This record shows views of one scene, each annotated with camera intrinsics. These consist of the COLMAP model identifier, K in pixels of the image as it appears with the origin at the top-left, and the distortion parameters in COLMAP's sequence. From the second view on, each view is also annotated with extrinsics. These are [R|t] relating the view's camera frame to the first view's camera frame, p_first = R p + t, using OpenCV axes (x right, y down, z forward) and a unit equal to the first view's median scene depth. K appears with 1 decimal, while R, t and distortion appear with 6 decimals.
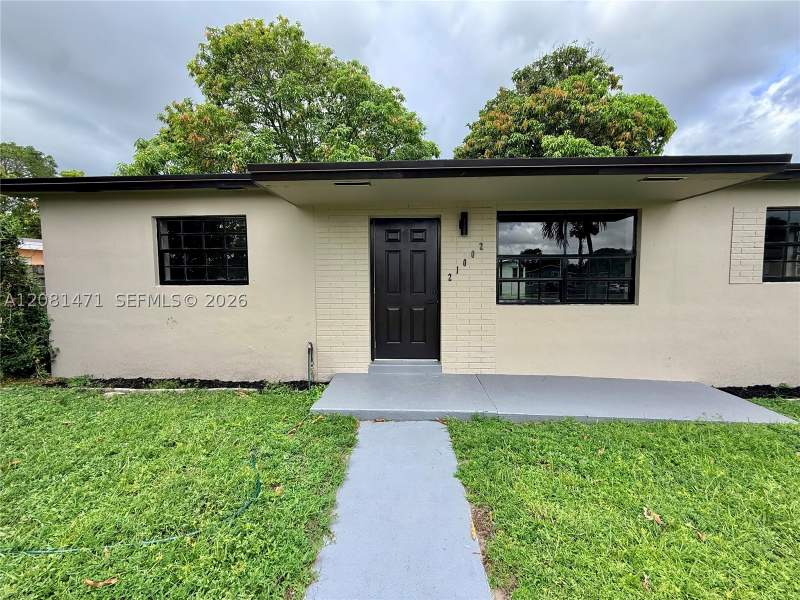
lens RADIAL K [[319.0, 0, 400.4], [0, 319.0, 297.1], [0, 0, 1]] dist [-0.001826, 0.000003]
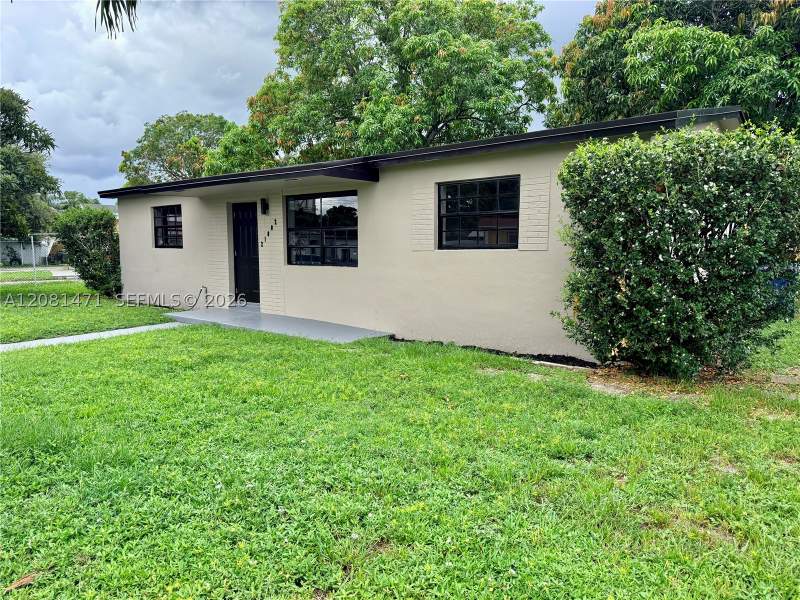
lens RADIAL K [[558.9, 0, 399.8], [0, 558.9, 300.6], [0, 0, 1]] dist [0.003155, 0.000385]
pose [[0.808764, 0.062962, -0.584754, 2.112780], [-0.039012, 0.997807, 0.053478, 0.031080], [0.586838, -0.020439, 0.809446, -0.653311]]
